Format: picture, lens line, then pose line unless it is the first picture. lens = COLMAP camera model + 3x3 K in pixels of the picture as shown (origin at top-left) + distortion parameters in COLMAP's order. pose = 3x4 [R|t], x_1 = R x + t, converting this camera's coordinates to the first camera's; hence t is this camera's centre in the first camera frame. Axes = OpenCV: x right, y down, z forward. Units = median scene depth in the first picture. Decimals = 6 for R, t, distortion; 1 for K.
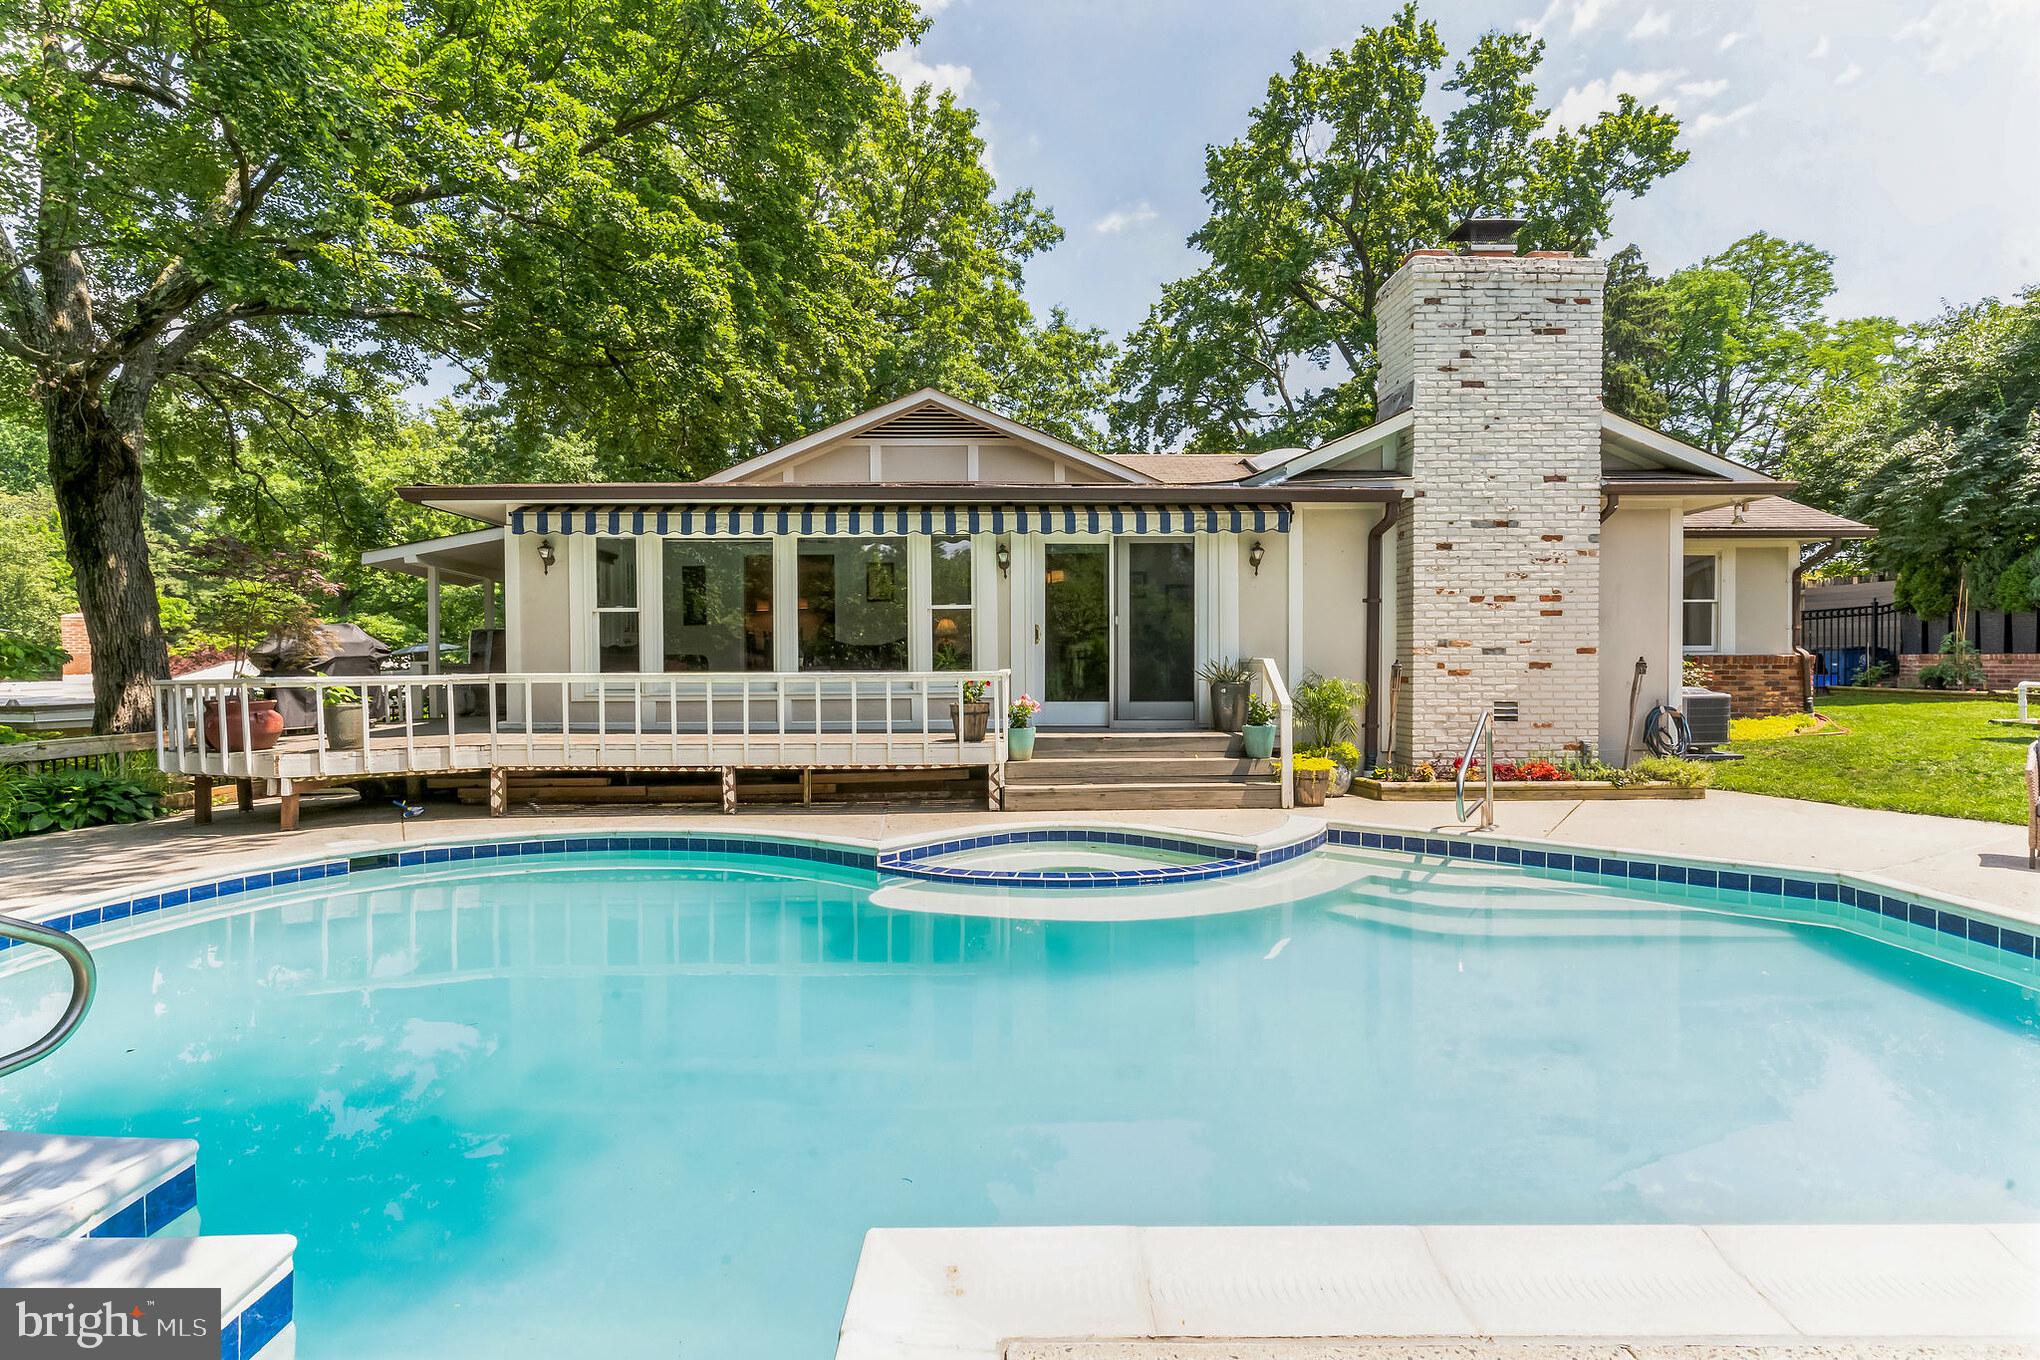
lens RADIAL K [[977.2, 0, 1020.2], [0, 977.2, 690.9], [0, 0, 1]] dist [-0.002857, -0.000608]
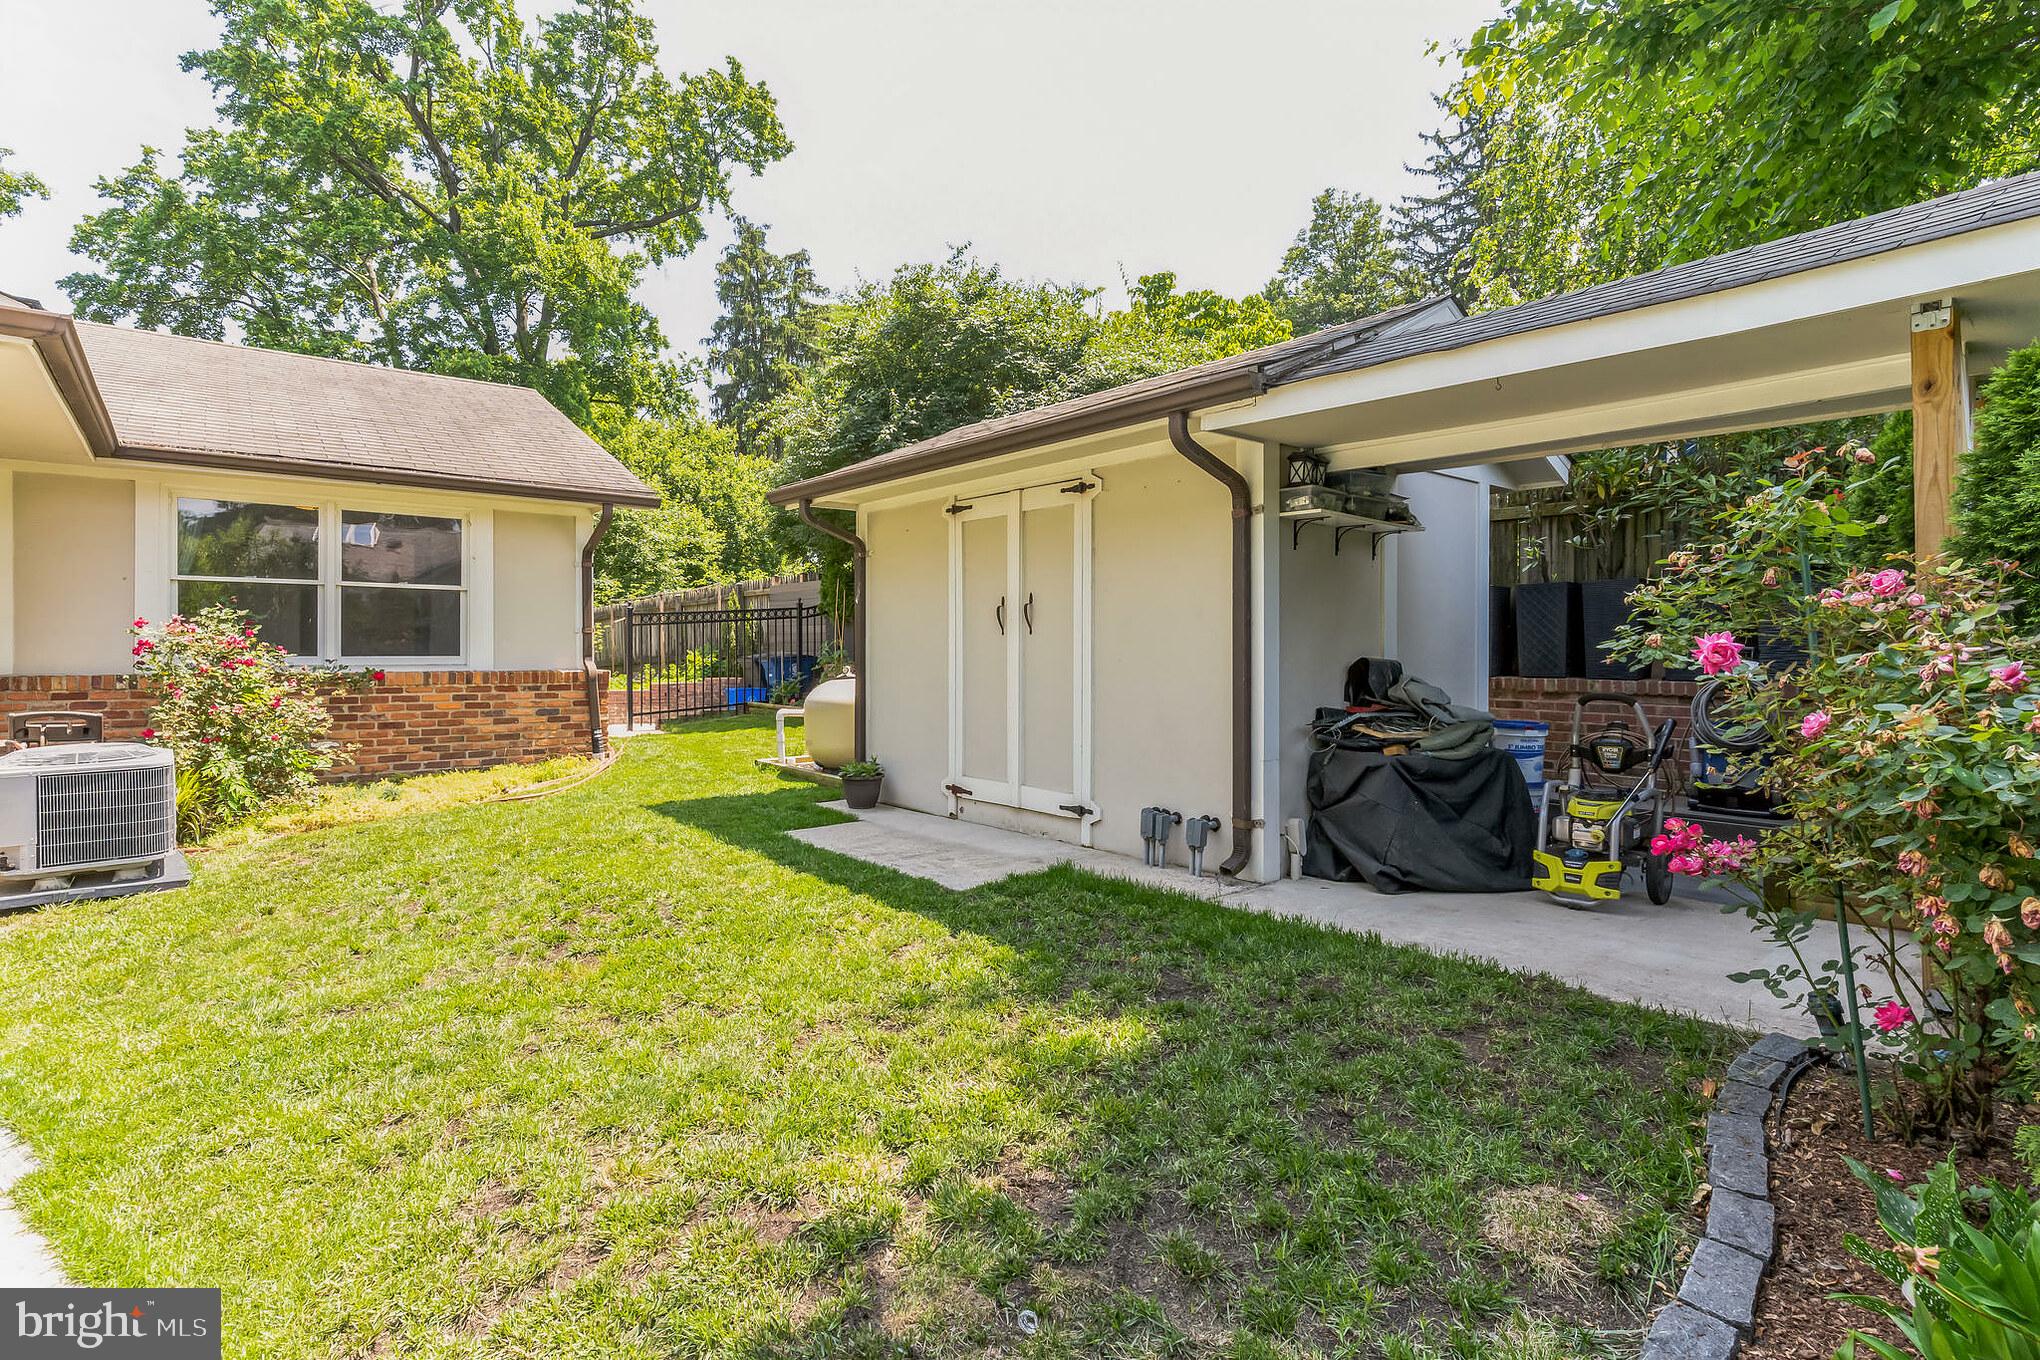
lens RADIAL K [[977.2, 0, 1008.7], [0, 977.2, 654.0], [0, 0, 1]] dist [-0.002857, -0.000608]
pose [[0.785394, 0.003720, 0.618985, 0.252514], [0.012854, 0.999668, -0.022318, -0.012143], [-0.618863, 0.025485, 0.785086, 0.110095]]
